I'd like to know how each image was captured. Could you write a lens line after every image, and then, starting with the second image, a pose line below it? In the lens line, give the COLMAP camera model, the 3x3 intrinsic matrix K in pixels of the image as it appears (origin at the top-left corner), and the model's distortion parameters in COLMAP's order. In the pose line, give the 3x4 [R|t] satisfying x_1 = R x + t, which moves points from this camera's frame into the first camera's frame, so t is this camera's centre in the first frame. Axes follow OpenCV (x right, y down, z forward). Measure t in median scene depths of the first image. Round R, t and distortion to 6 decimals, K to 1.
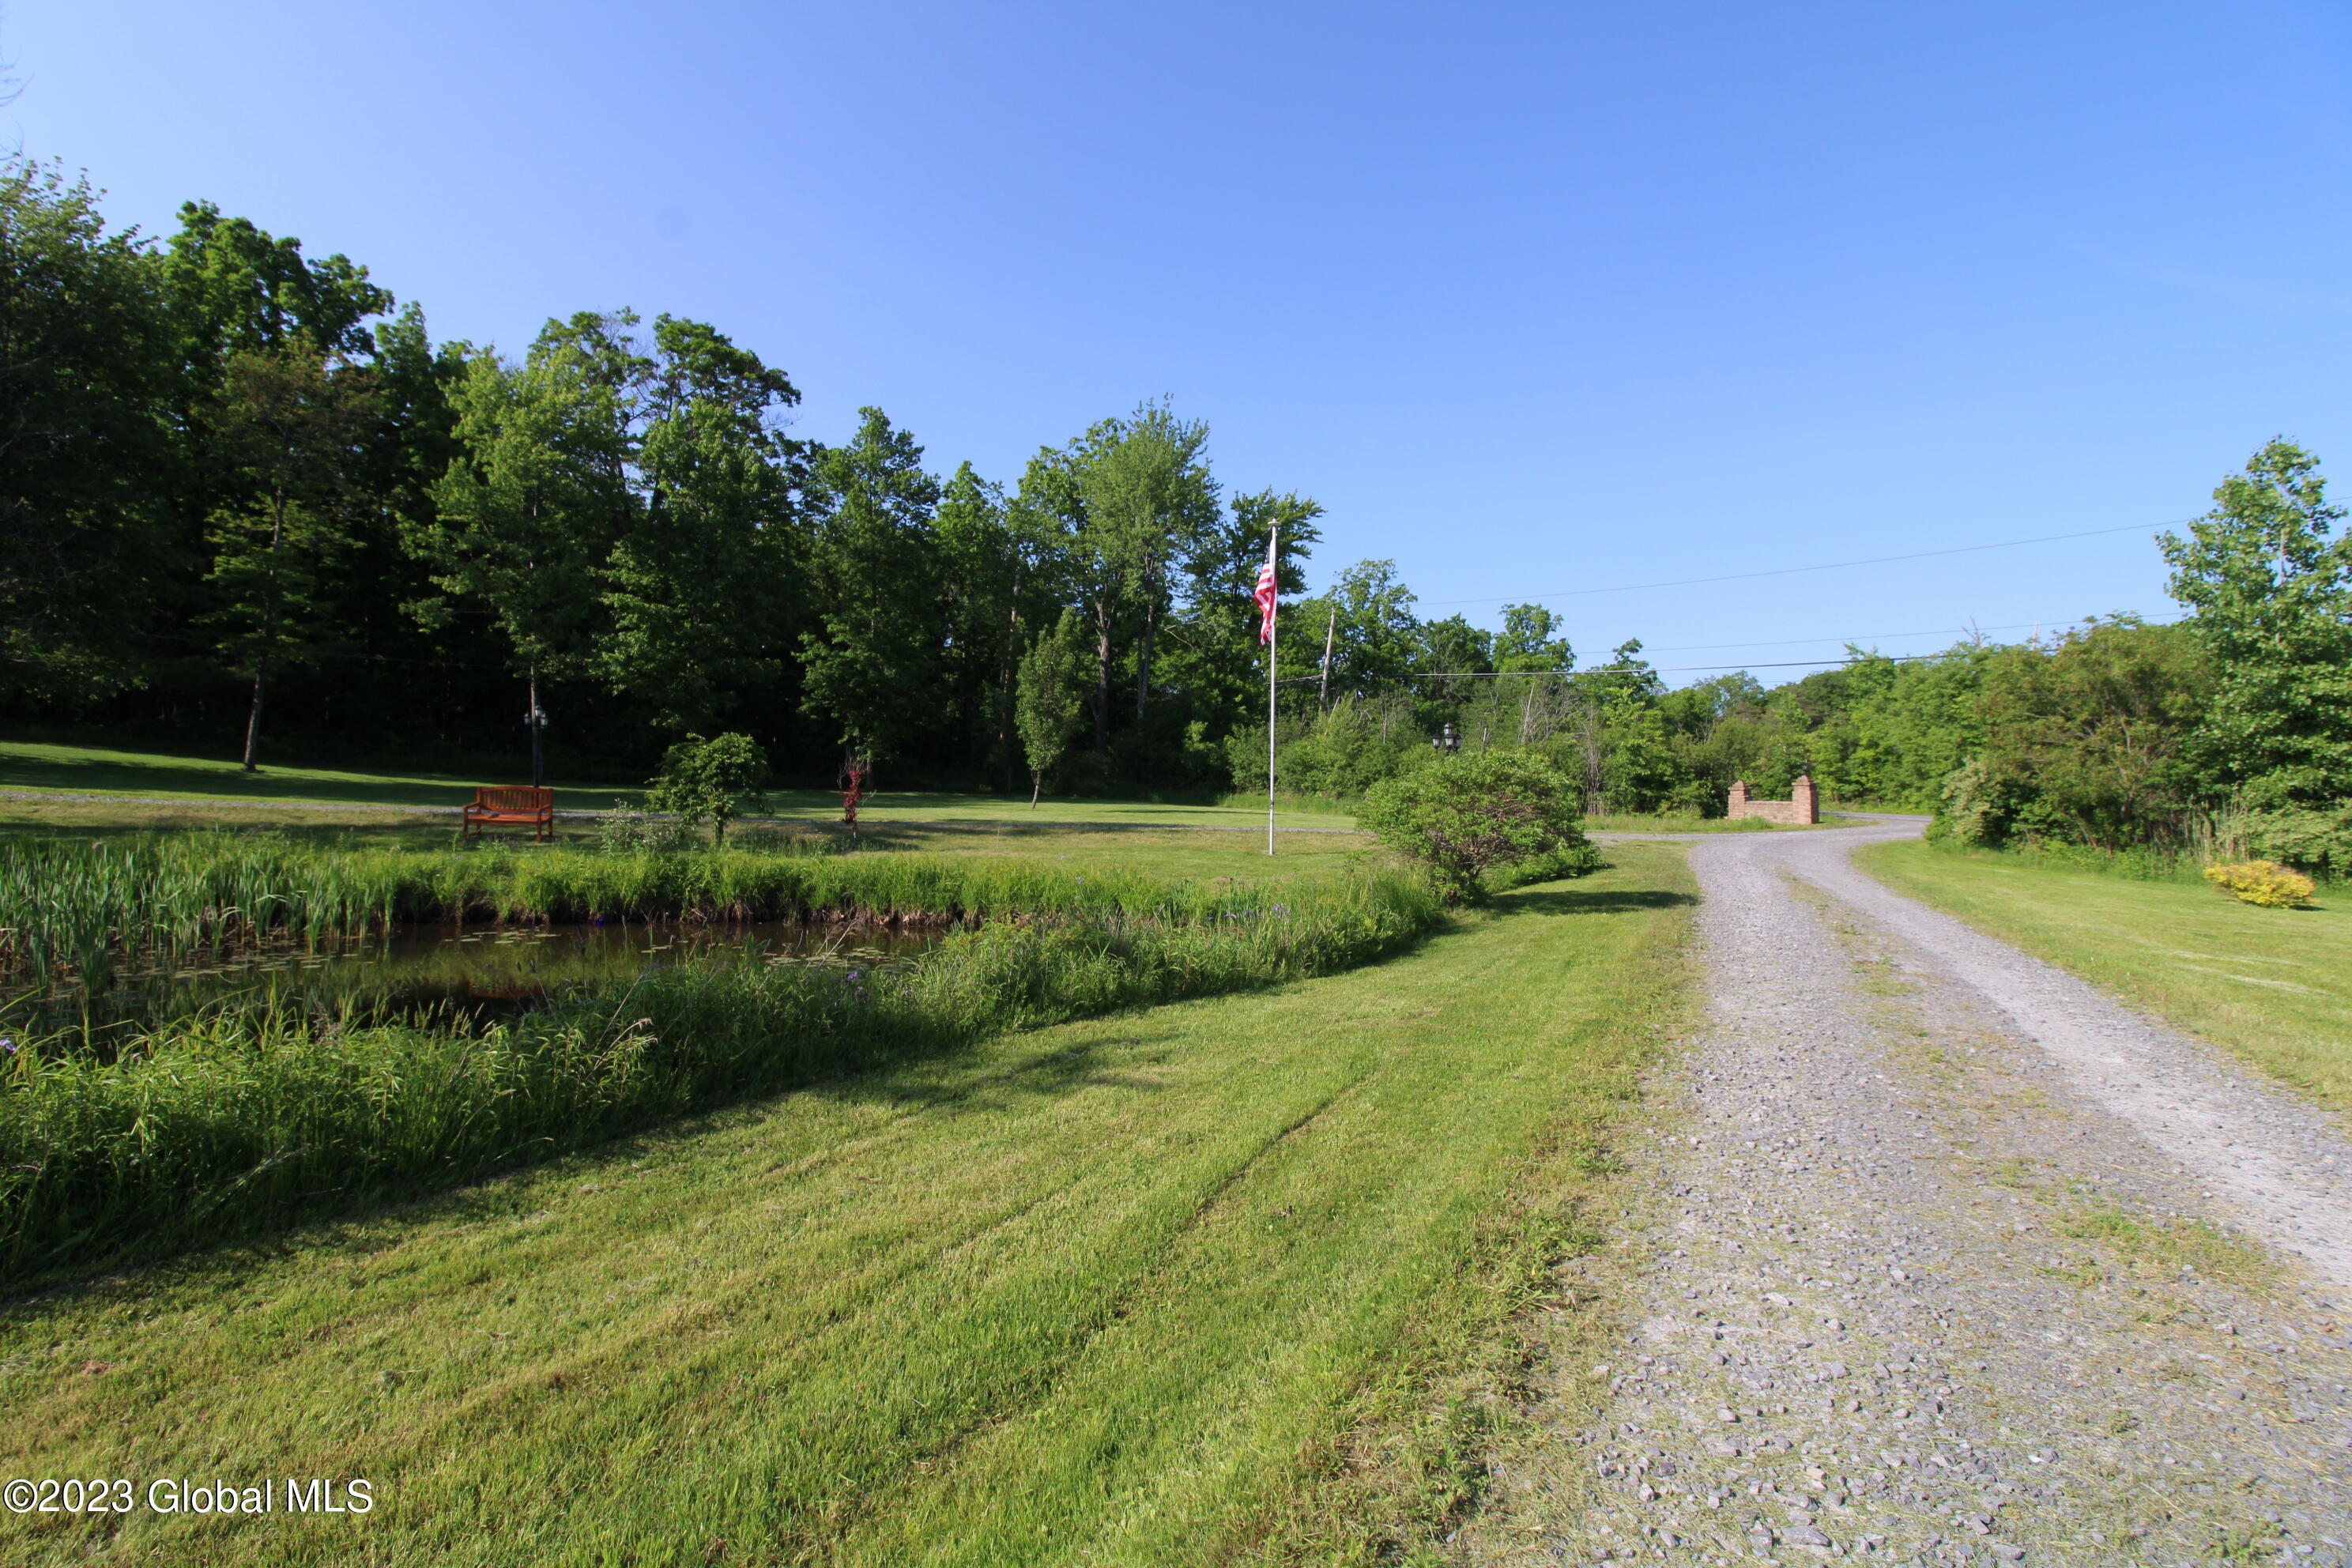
lens RADIAL K [[1085.9, 0, 1172.7], [0, 1085.9, 773.9], [0, 0, 1]] dist [-0.008624, -0.010641]
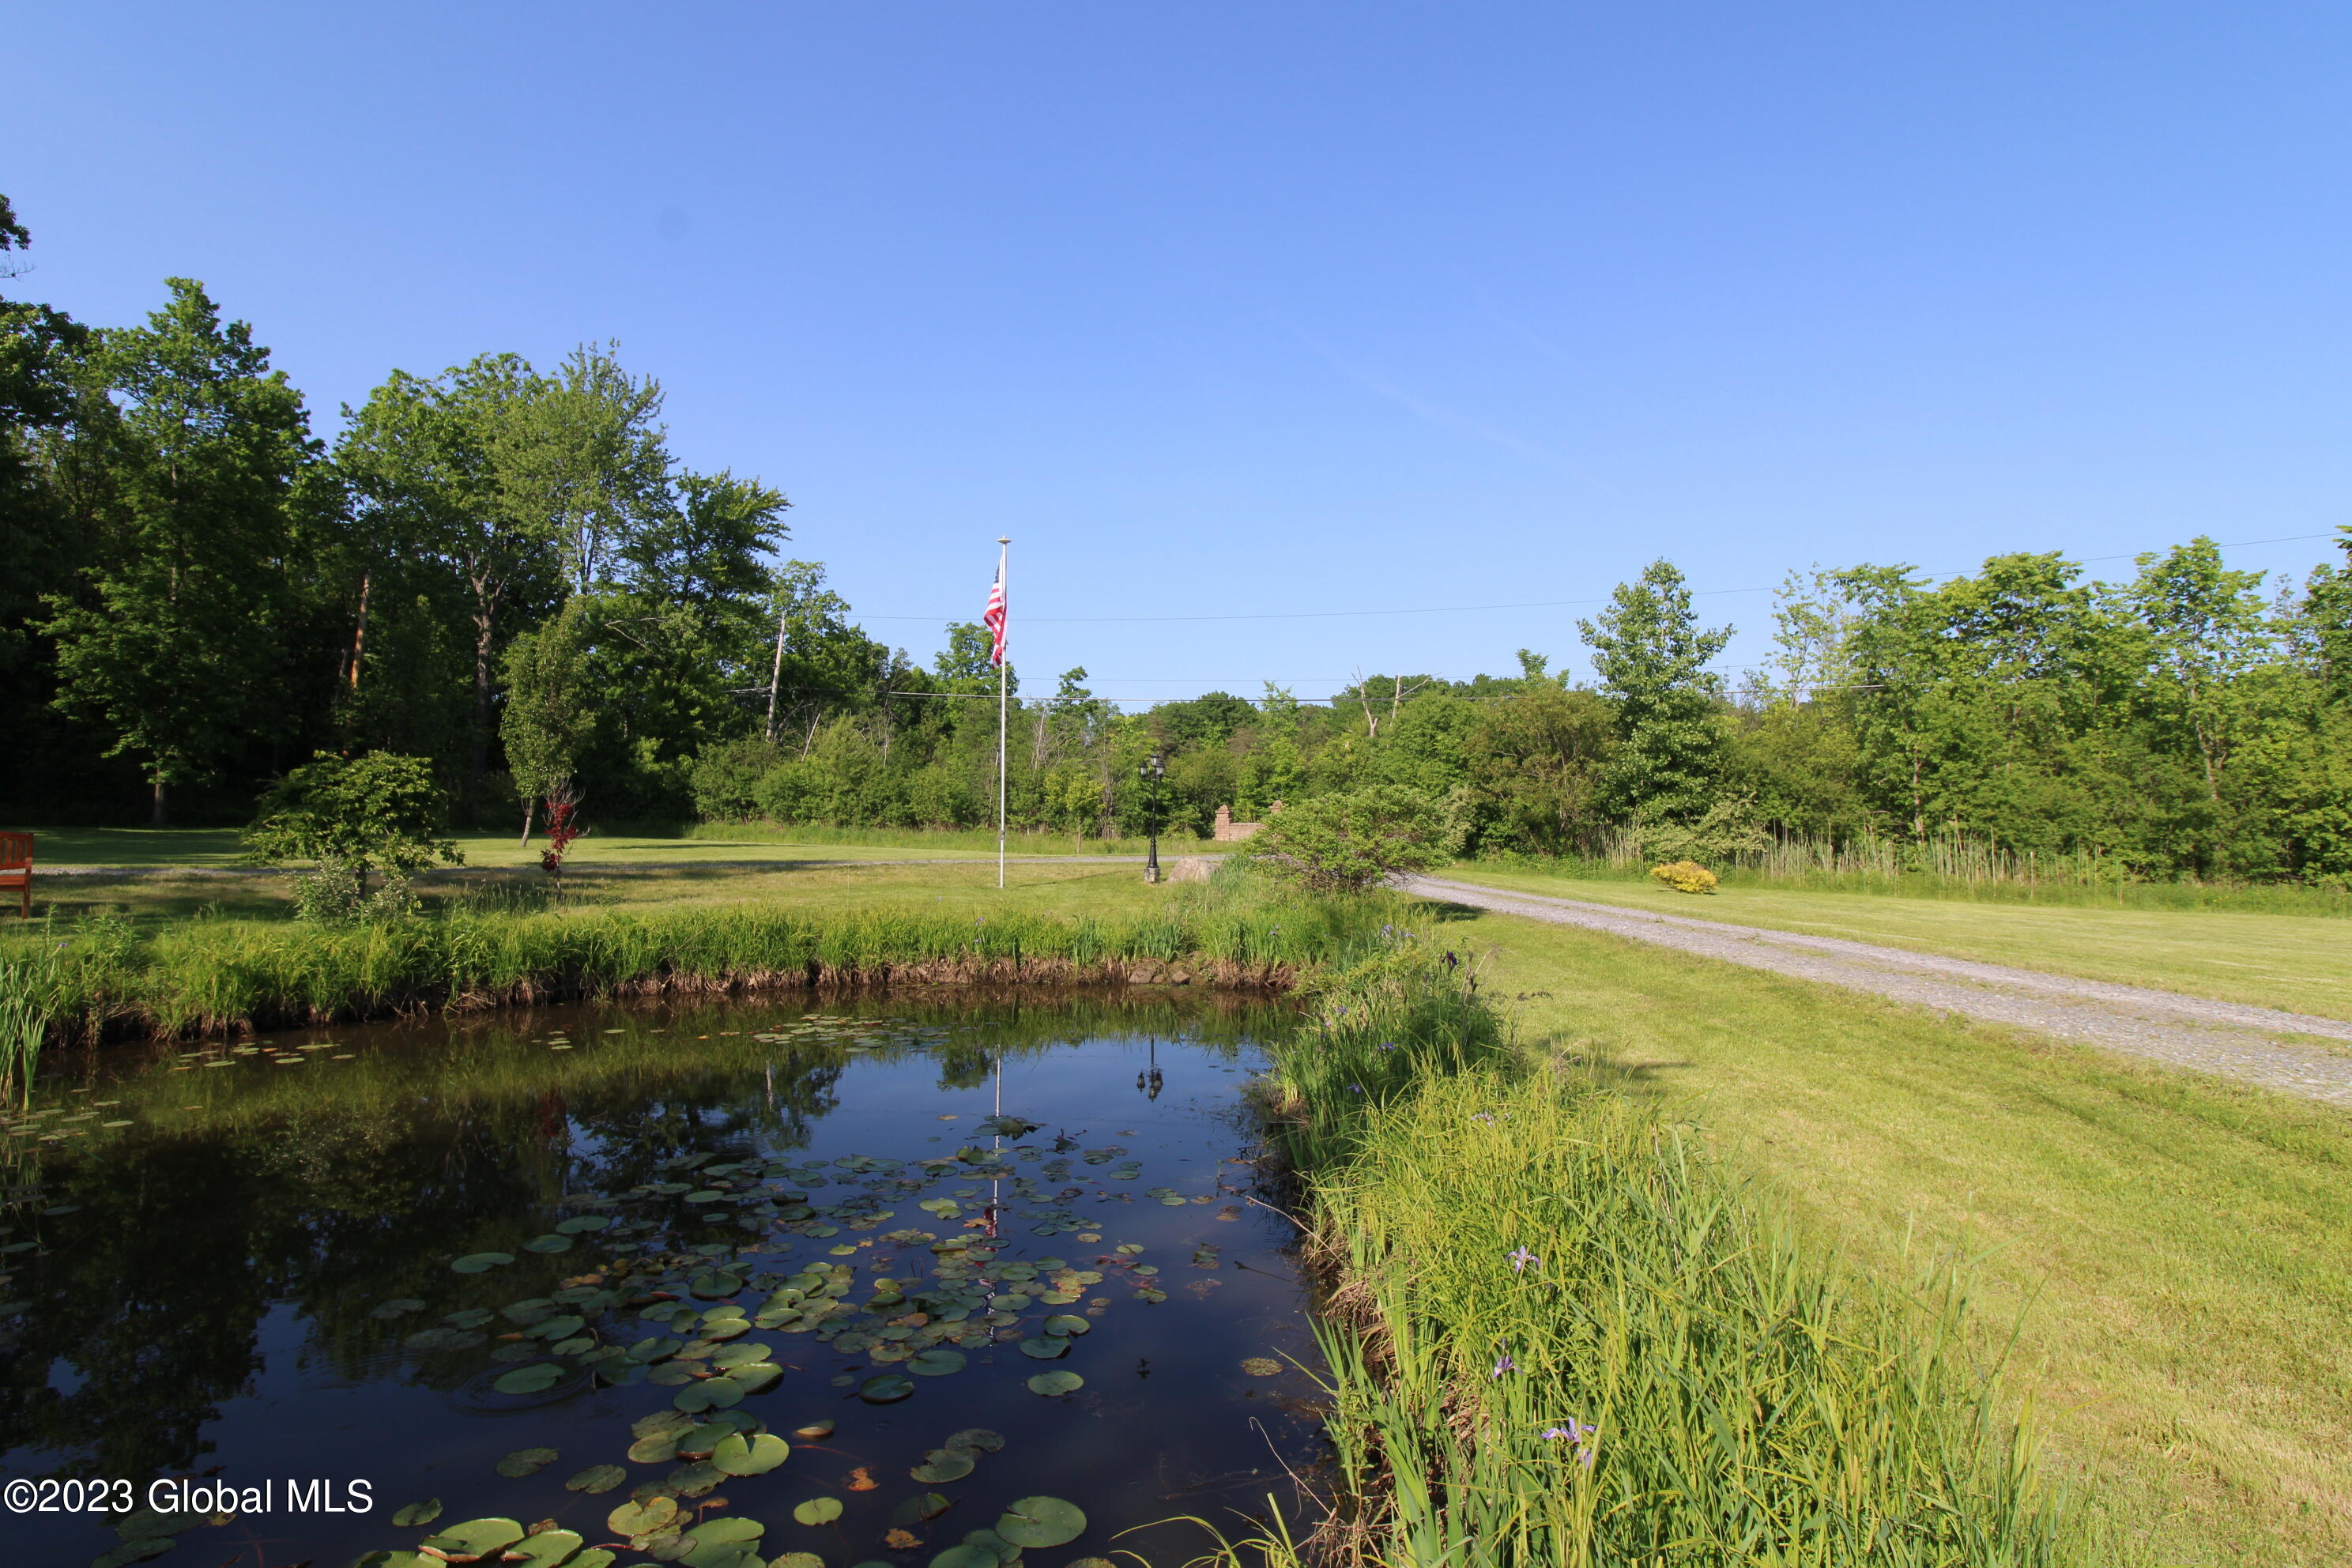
lens RADIAL K [[1178.9, 0, 1175.7], [0, 1178.9, 789.5], [0, 0, 1]] dist [-0.017039, -0.002050]
pose [[0.837115, 0.001007, 0.547026, -0.155142], [0.002387, 0.999982, -0.005494, -0.002601], [-0.547022, 0.005904, 0.837098, 0.023875]]
